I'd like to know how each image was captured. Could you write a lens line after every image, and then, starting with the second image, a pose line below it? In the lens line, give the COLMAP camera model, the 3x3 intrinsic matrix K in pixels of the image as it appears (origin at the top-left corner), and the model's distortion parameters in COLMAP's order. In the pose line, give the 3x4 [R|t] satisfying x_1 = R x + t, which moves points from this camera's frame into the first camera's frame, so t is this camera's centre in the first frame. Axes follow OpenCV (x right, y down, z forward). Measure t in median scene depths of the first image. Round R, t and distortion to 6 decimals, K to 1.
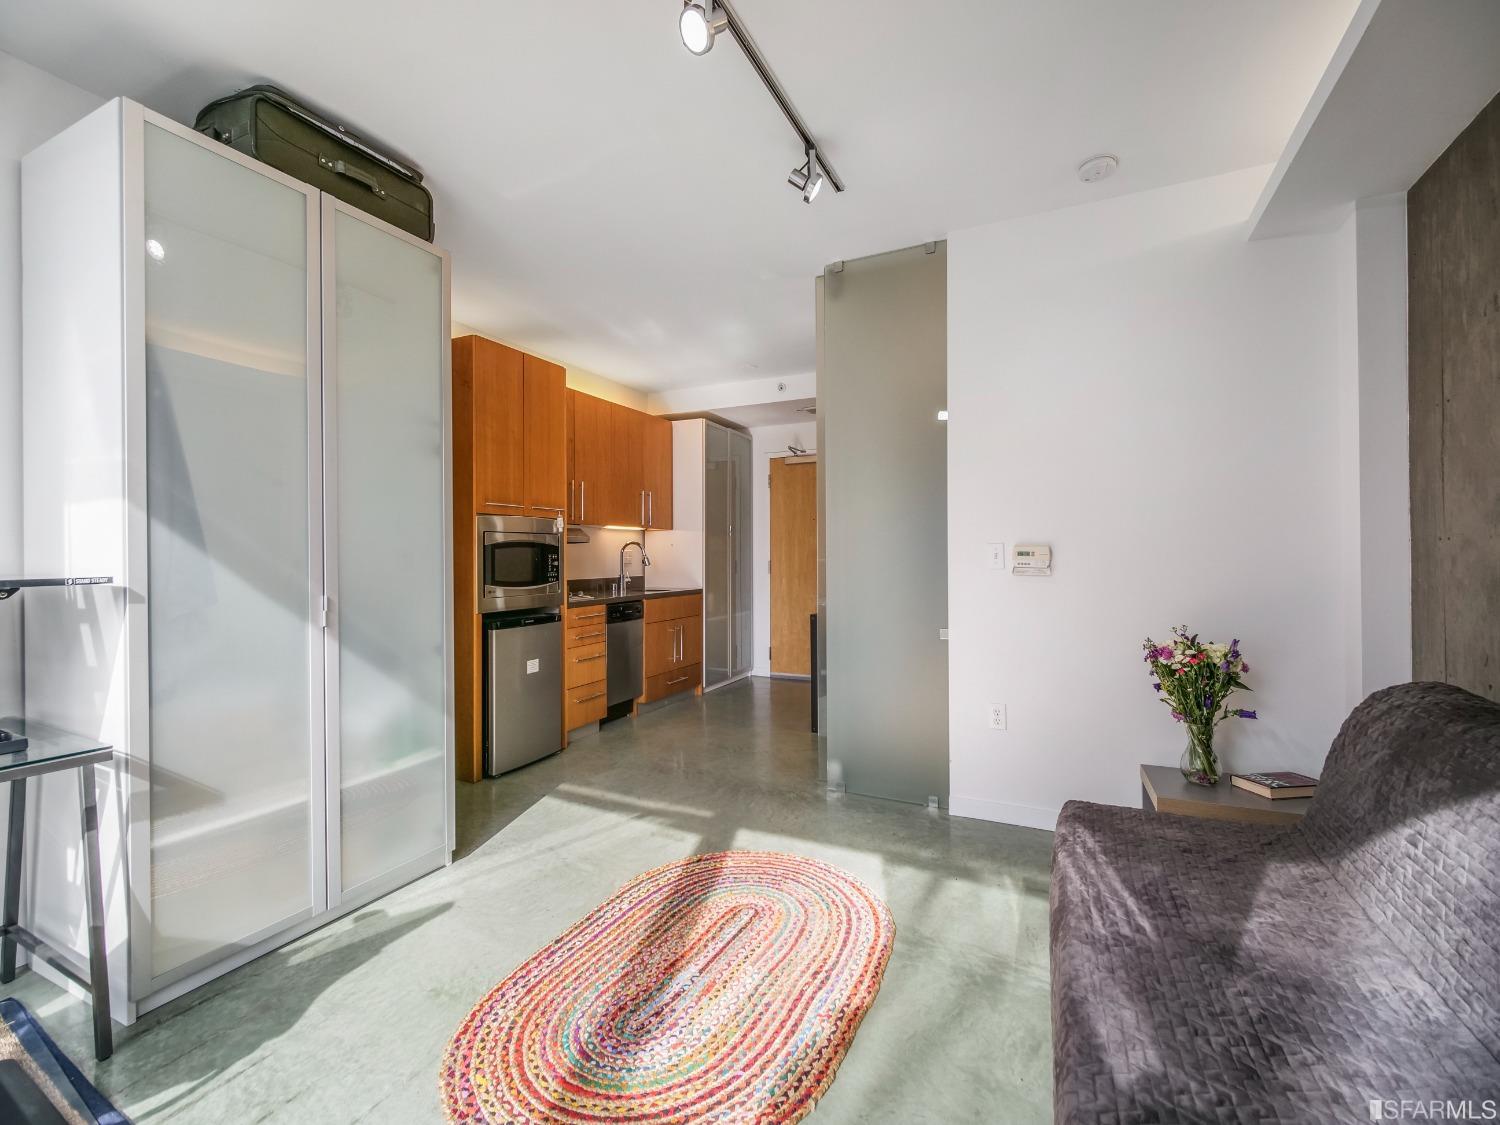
lens RADIAL K [[676.9, 0, 745.0], [0, 676.9, 550.9], [0, 0, 1]] dist [0.001766, -0.001272]
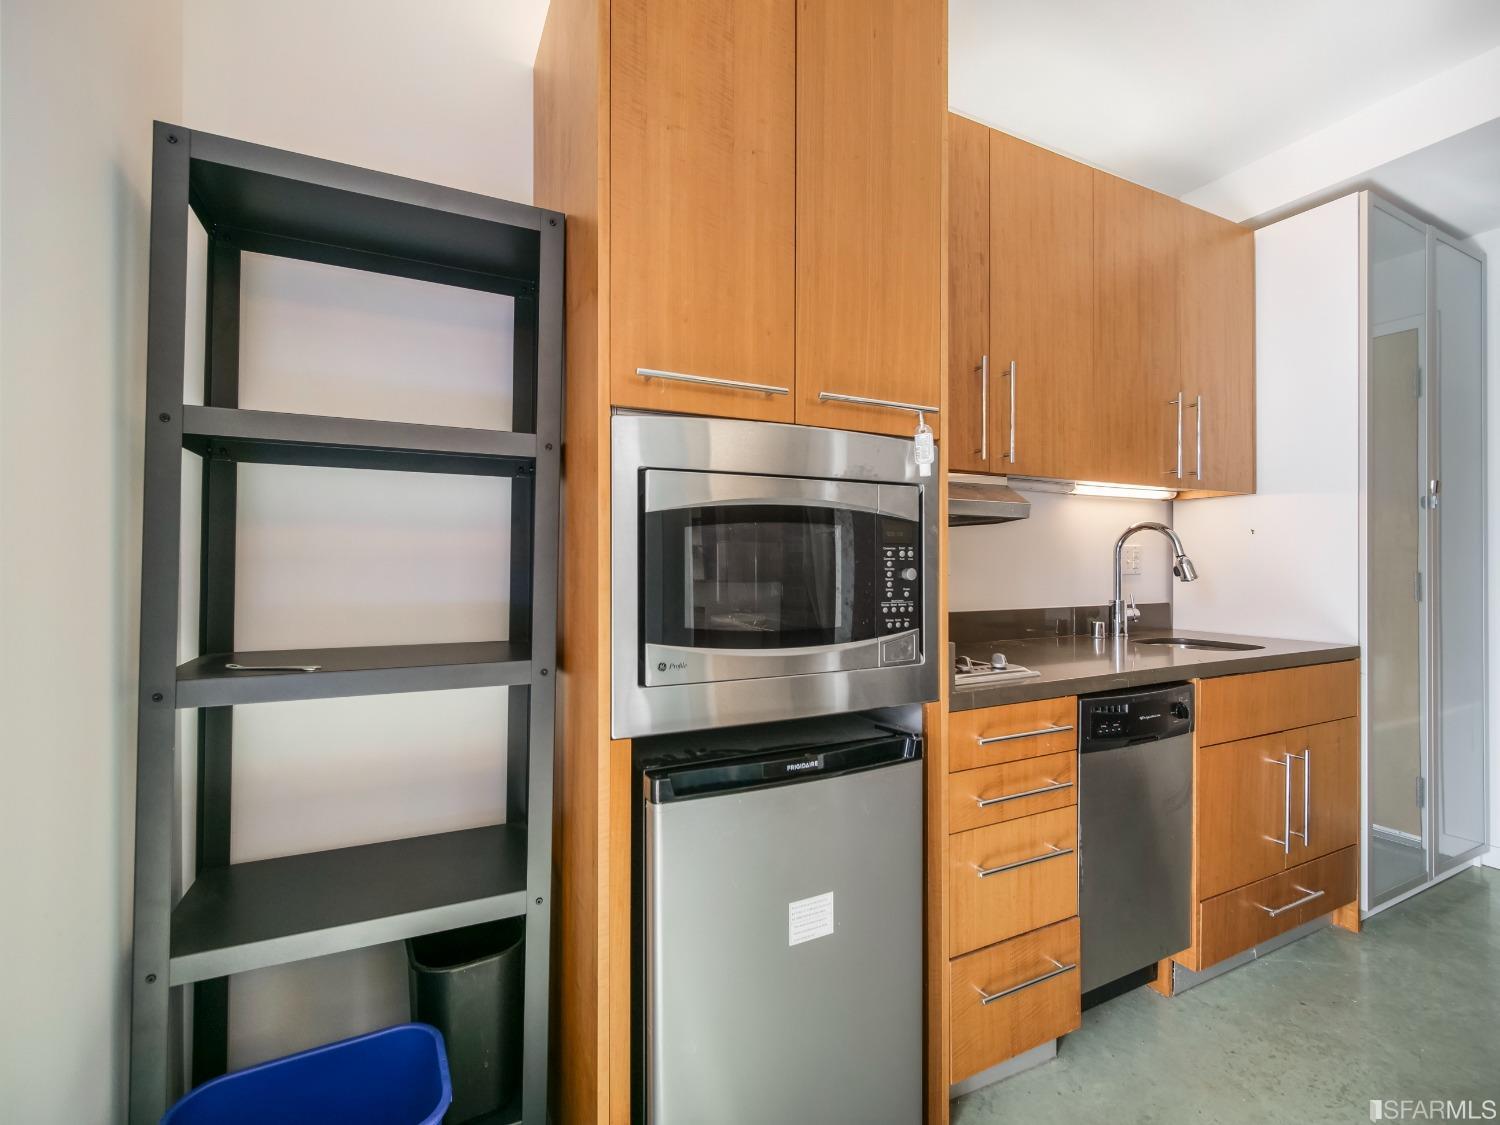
lens RADIAL K [[676.9, 0, 745.0], [0, 676.9, 550.9], [0, 0, 1]] dist [0.001766, -0.001272]
pose [[0.791629, 0.000473, -0.611001, -0.124572], [-0.003173, 0.999989, -0.003337, 0.007367], [0.610993, 0.004581, 0.791623, 0.602485]]
